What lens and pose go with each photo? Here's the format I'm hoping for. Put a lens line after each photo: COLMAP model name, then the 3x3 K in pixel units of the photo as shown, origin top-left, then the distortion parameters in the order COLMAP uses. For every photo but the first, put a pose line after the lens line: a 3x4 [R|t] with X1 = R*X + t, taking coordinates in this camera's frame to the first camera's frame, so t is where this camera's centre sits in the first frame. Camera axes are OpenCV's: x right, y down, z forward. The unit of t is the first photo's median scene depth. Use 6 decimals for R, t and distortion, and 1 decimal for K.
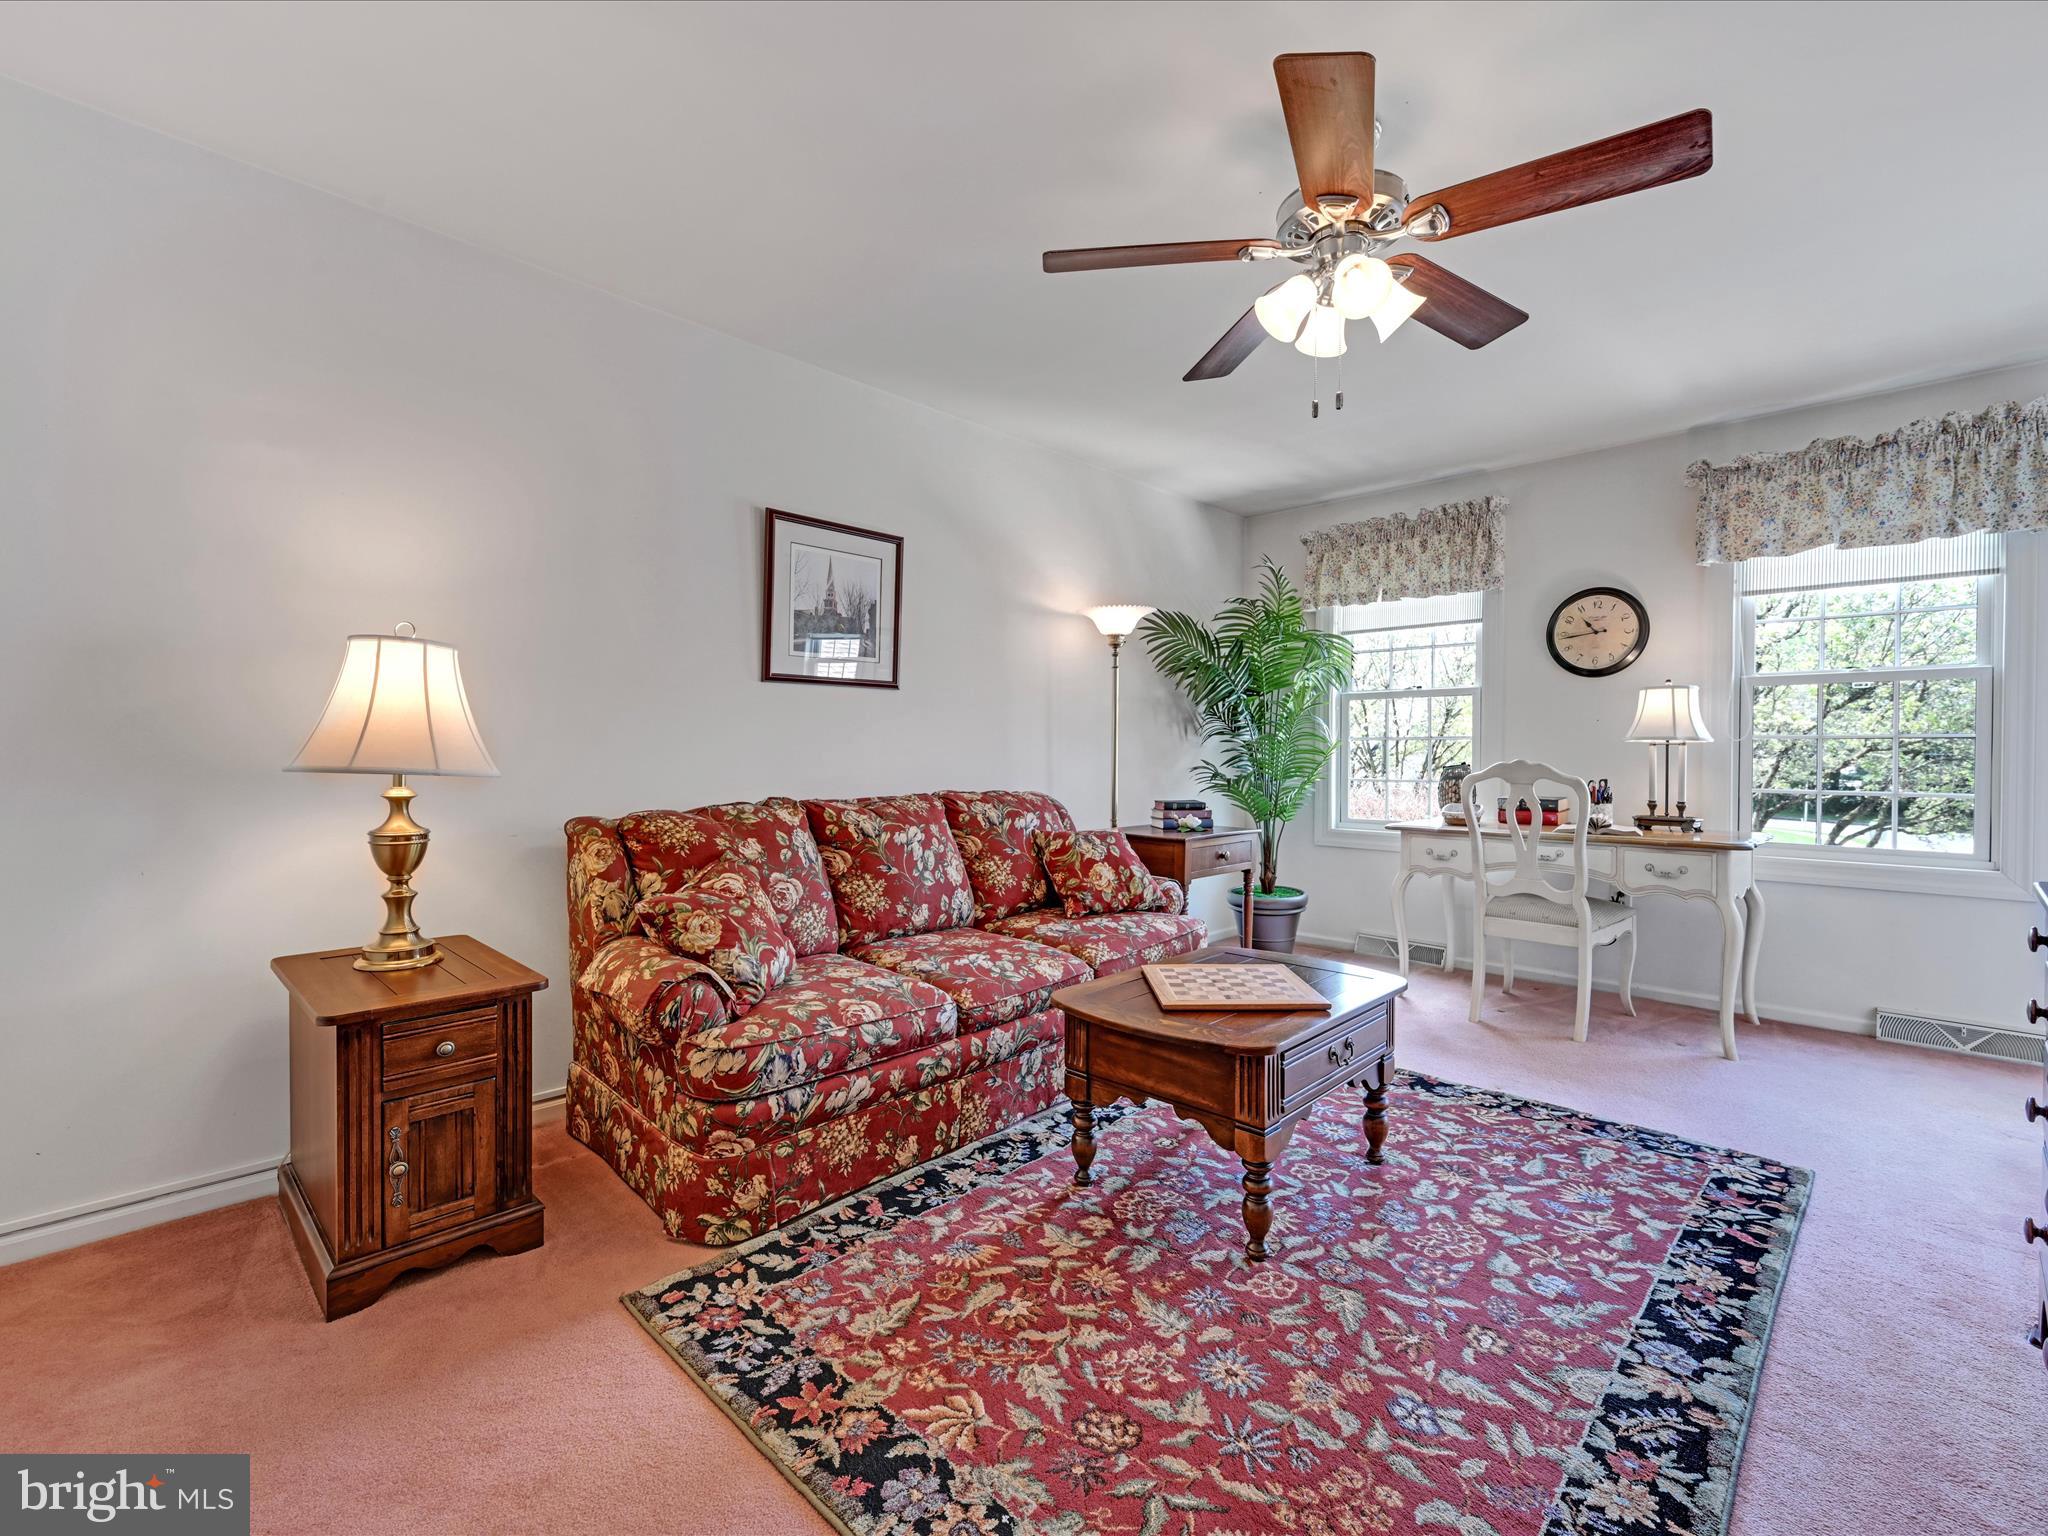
lens RADIAL K [[910.1, 0, 1028.3], [0, 910.1, 762.7], [0, 0, 1]] dist [-0.001991, 0.000972]
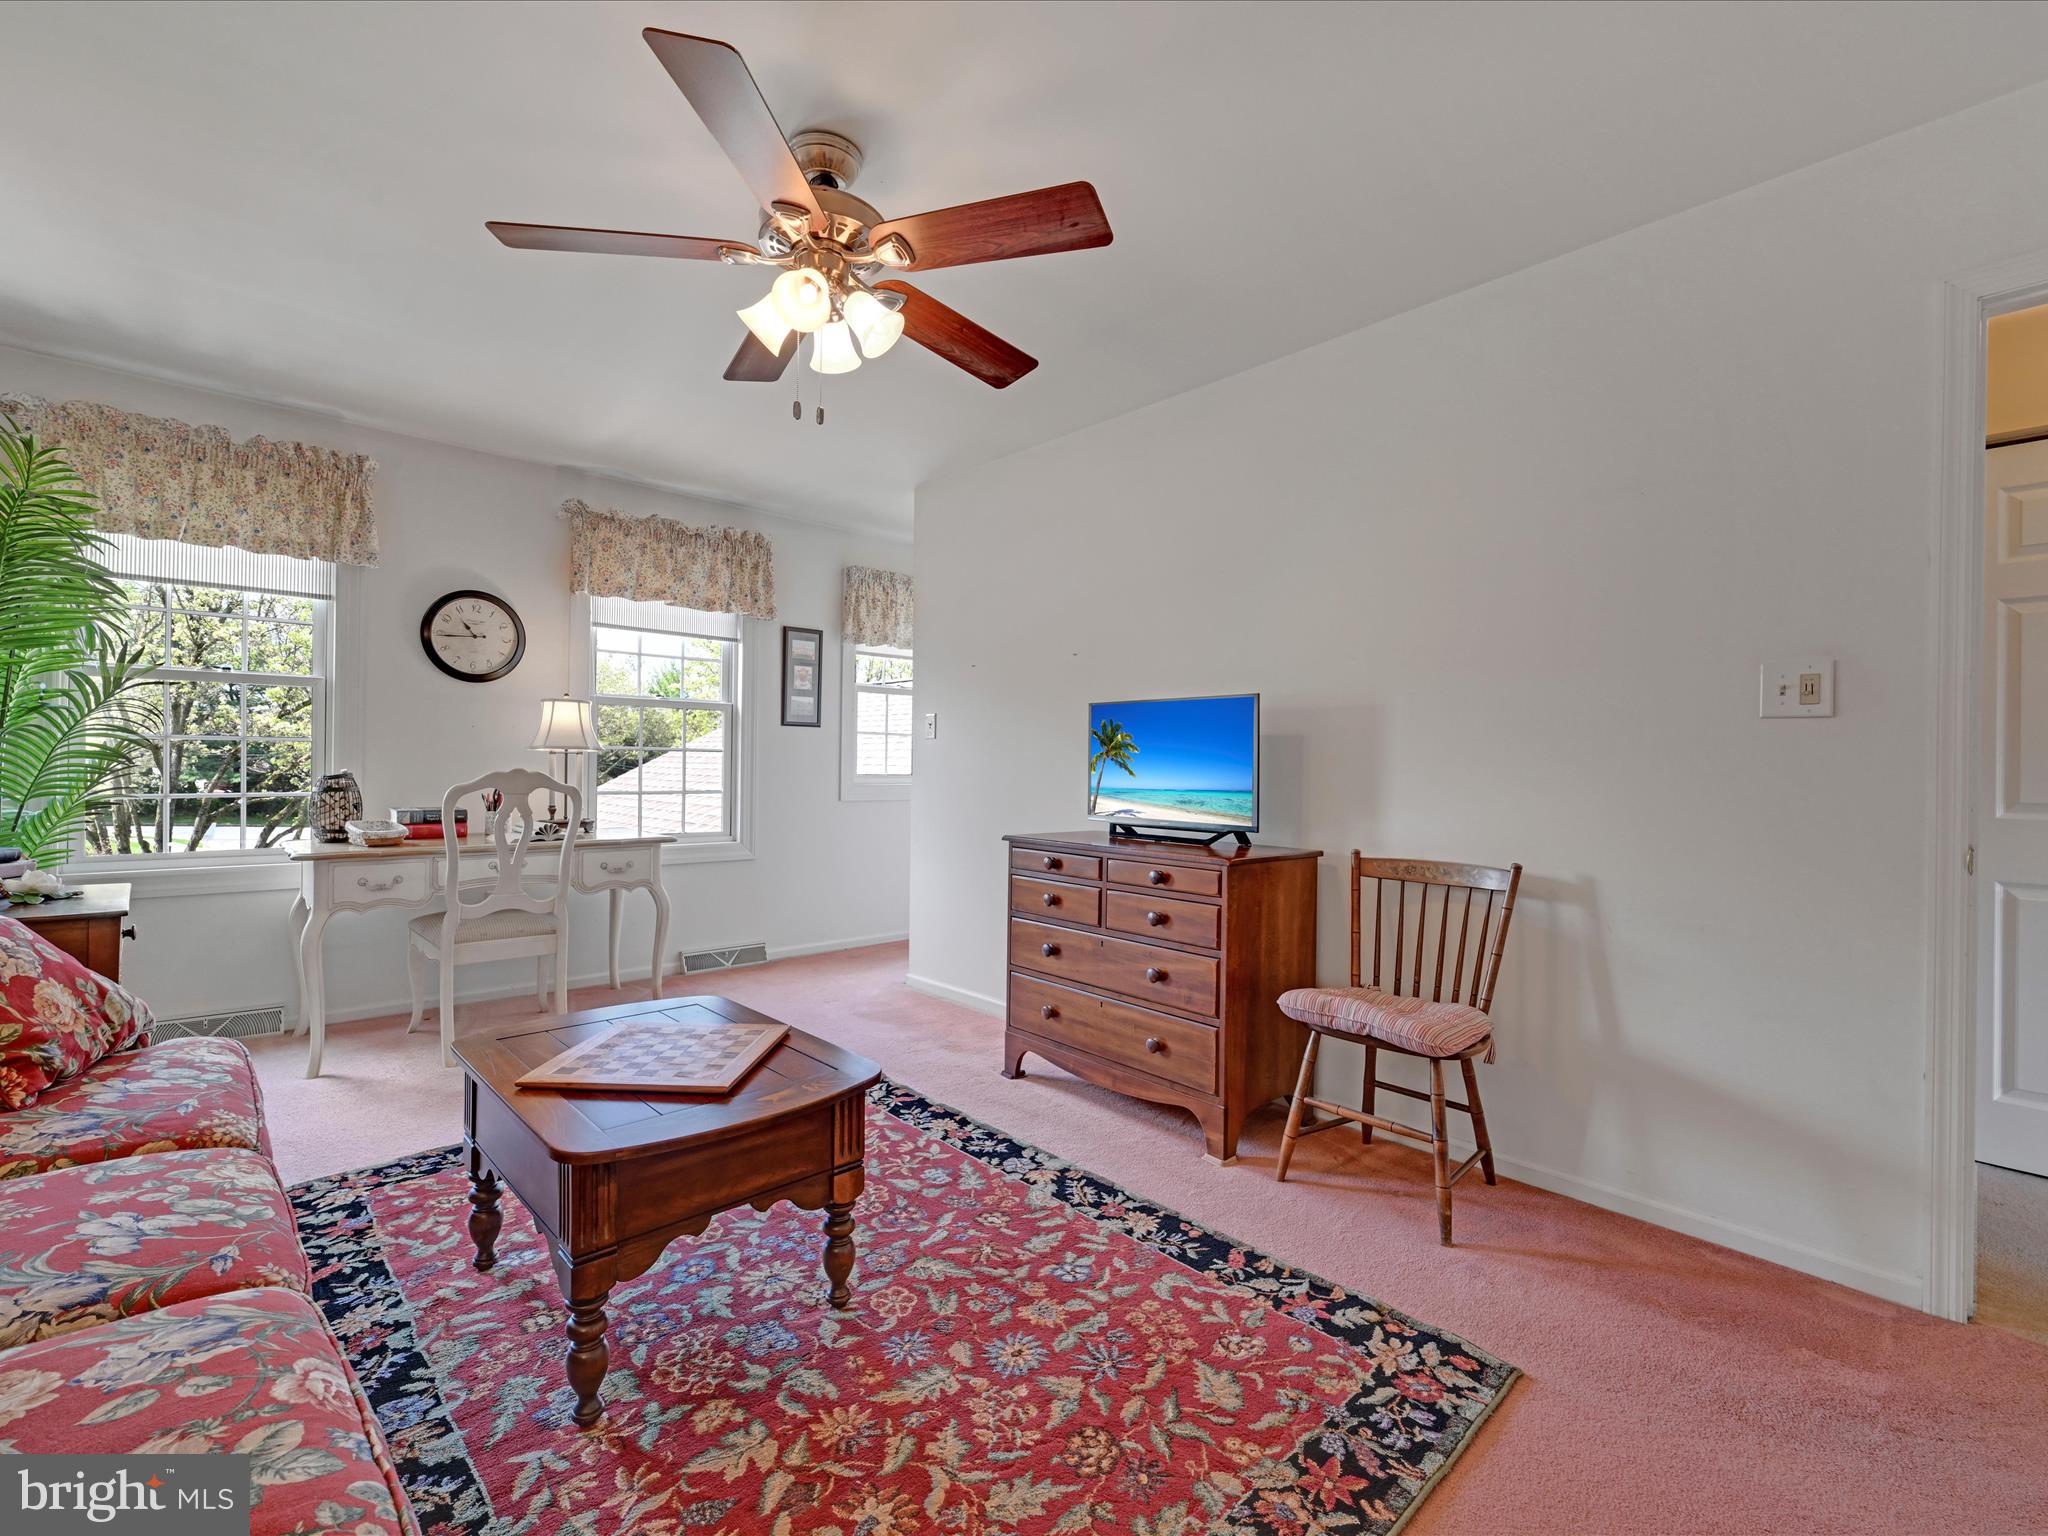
lens RADIAL K [[910.1, 0, 1028.3], [0, 910.1, 762.7], [0, 0, 1]] dist [-0.001991, 0.000972]
pose [[0.047778, 0.000876, 0.998858, -0.619382], [-0.000487, 1.000000, -0.000854, -0.013763], [-0.998858, -0.000446, 0.047778, 0.691934]]
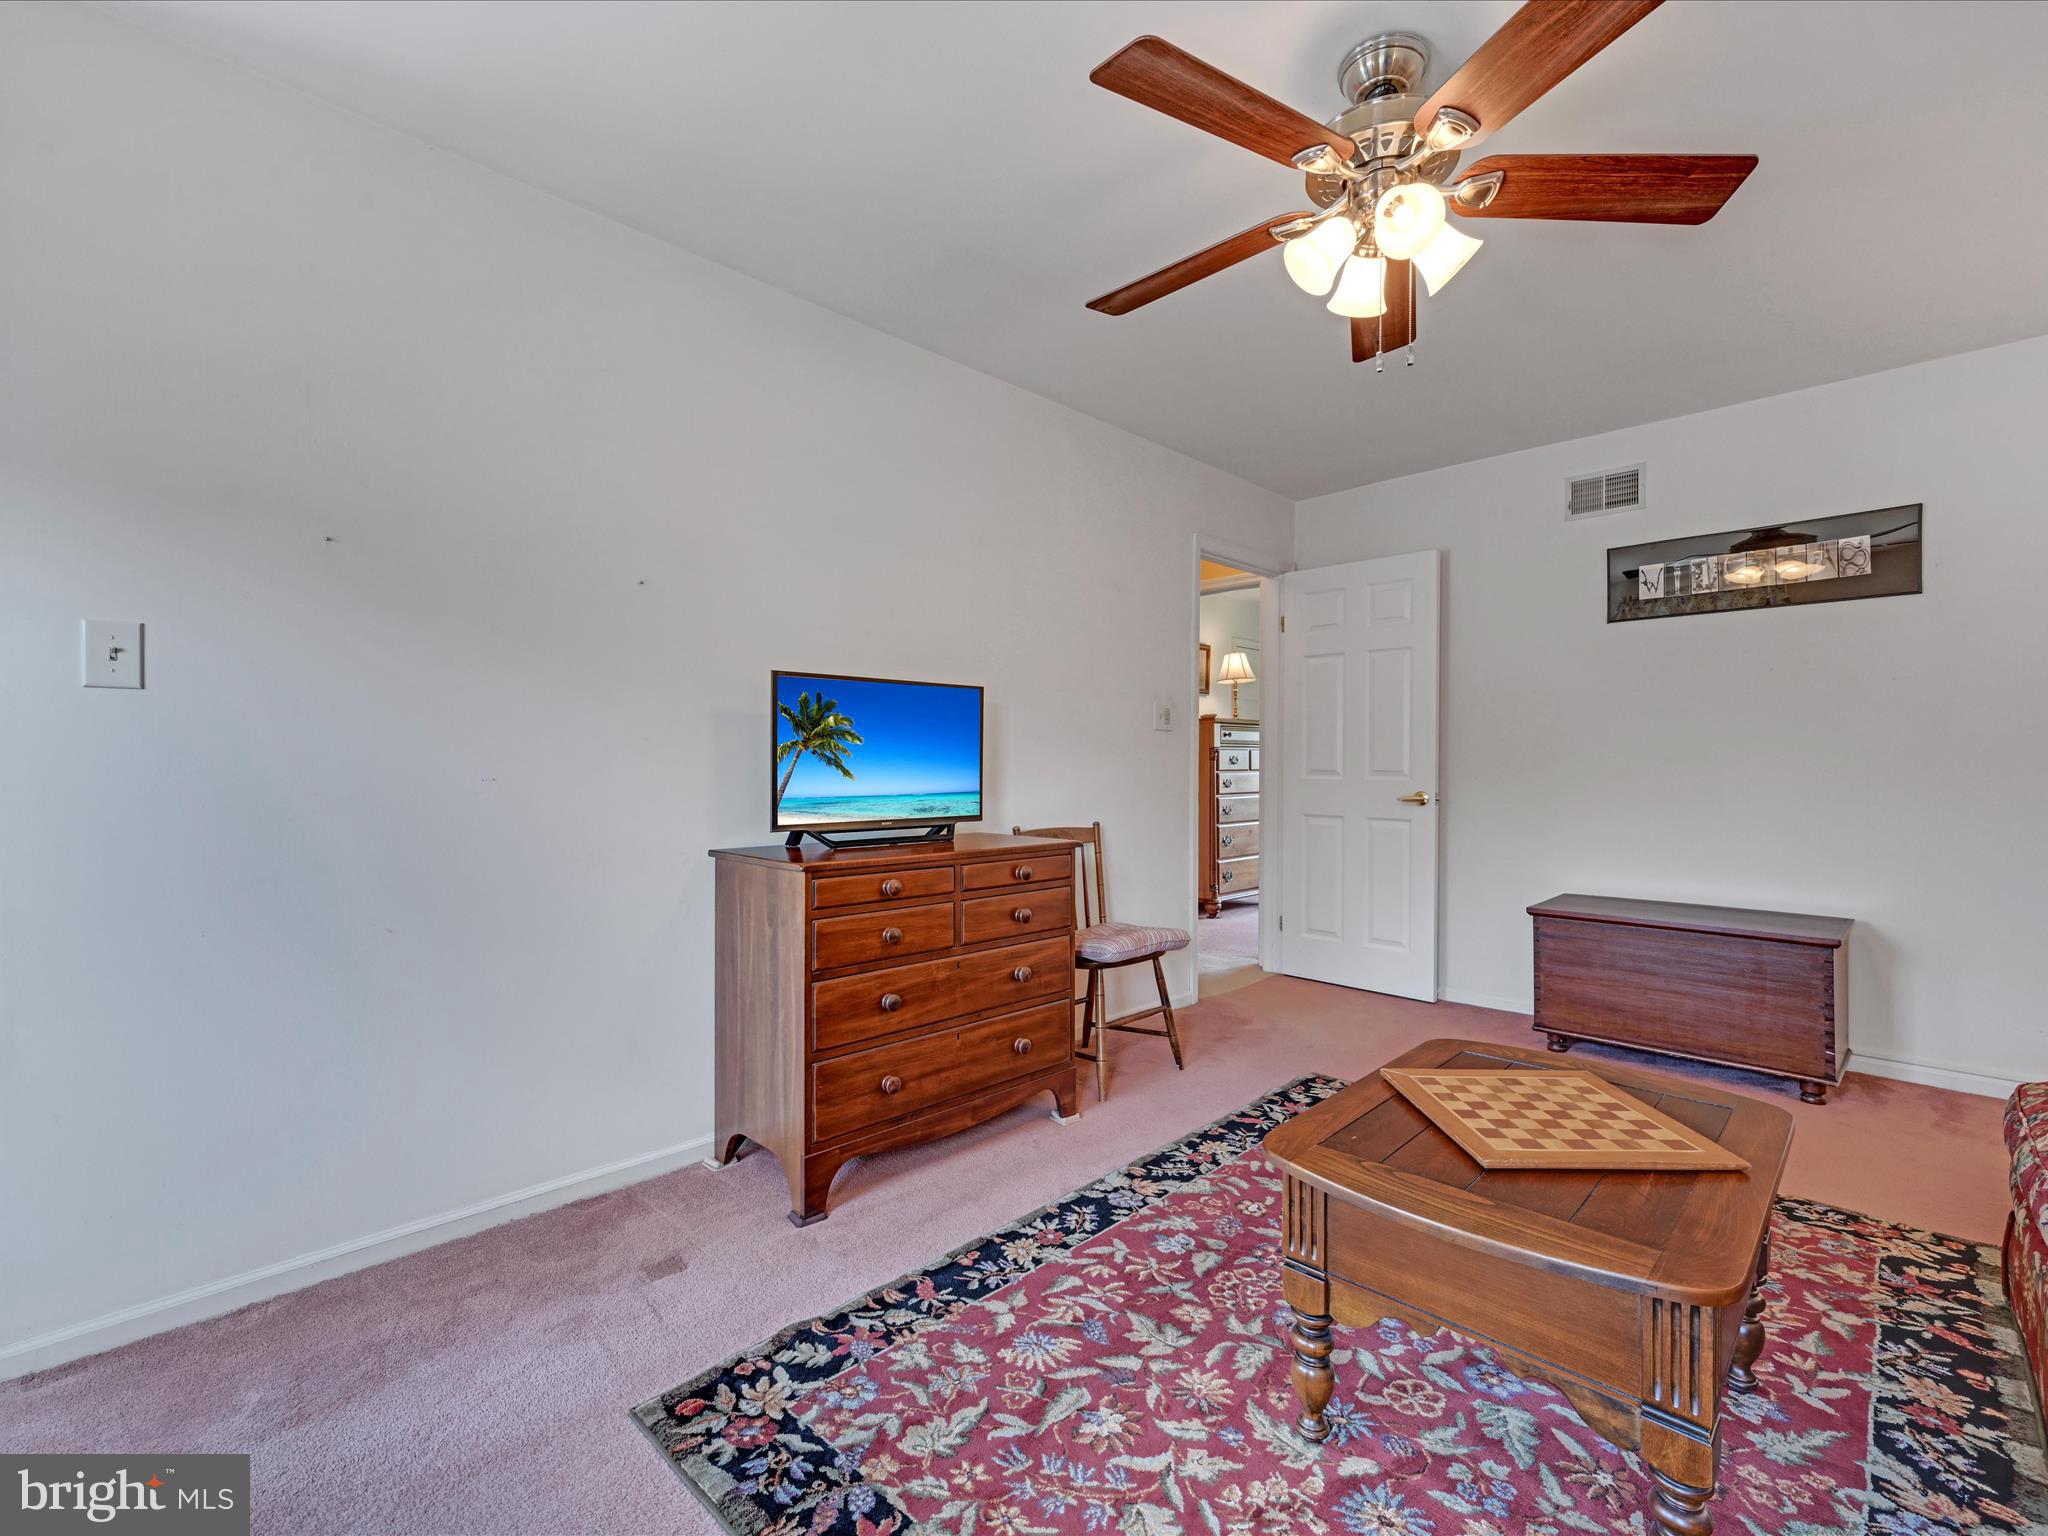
lens RADIAL K [[910.1, 0, 1028.3], [0, 910.1, 762.7], [0, 0, 1]] dist [-0.001991, 0.000972]
pose [[-0.999936, -0.005980, 0.009615, 0.638410], [-0.005840, 0.999878, 0.014509, -0.020953], [-0.009701, 0.014452, -0.999849, 1.799656]]
